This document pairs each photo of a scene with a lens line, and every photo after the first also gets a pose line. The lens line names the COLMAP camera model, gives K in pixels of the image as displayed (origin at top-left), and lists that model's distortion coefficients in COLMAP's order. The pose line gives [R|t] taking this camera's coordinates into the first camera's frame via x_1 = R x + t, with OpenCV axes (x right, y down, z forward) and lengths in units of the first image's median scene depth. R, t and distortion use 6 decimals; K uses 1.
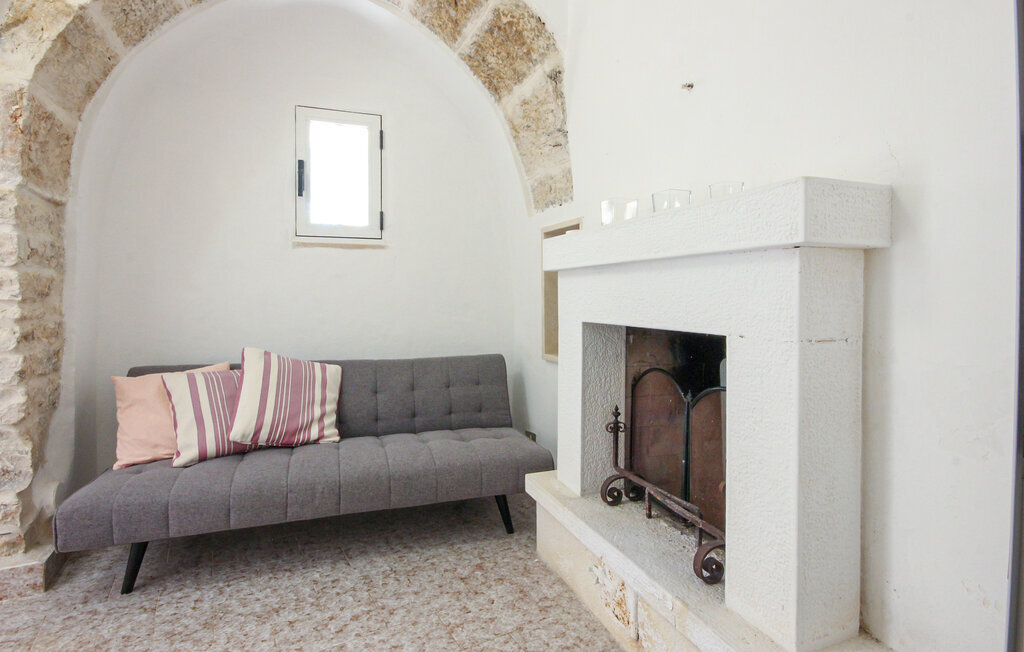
lens RADIAL K [[499.5, 0, 477.2], [0, 499.5, 323.7], [0, 0, 1]] dist [-0.013559, -0.000775]
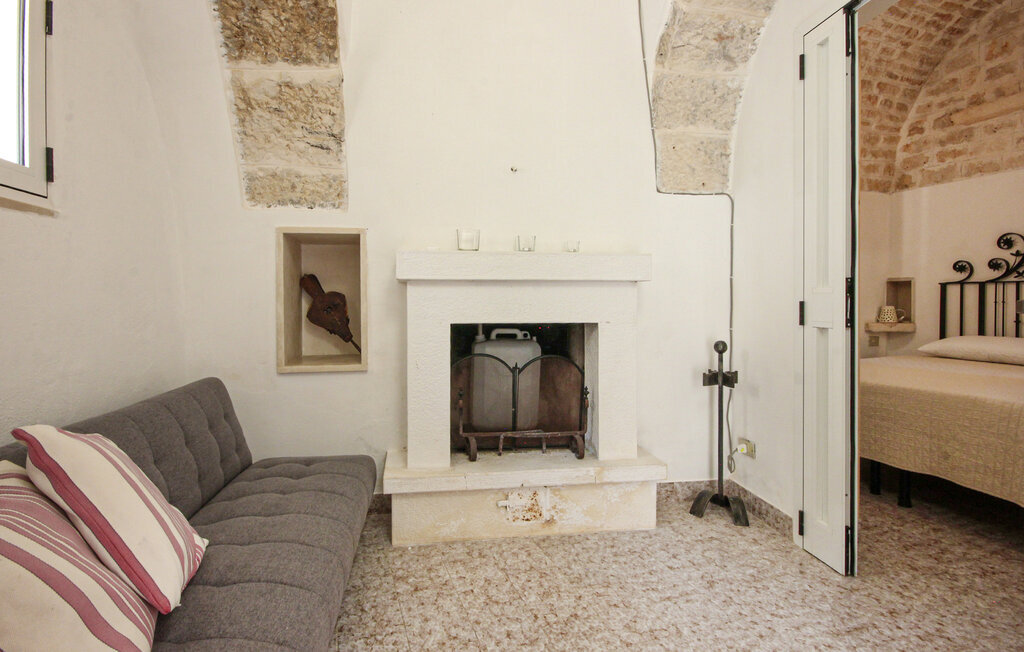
lens RADIAL K [[485.8, 0, 500.7], [0, 485.8, 327.6], [0, 0, 1]] dist [0.001729, -0.008180]
pose [[0.194021, -0.048951, 0.979775, -0.920622], [0.054698, 0.997740, 0.039017, -0.033714], [-0.979471, 0.046022, 0.196260, 0.629128]]
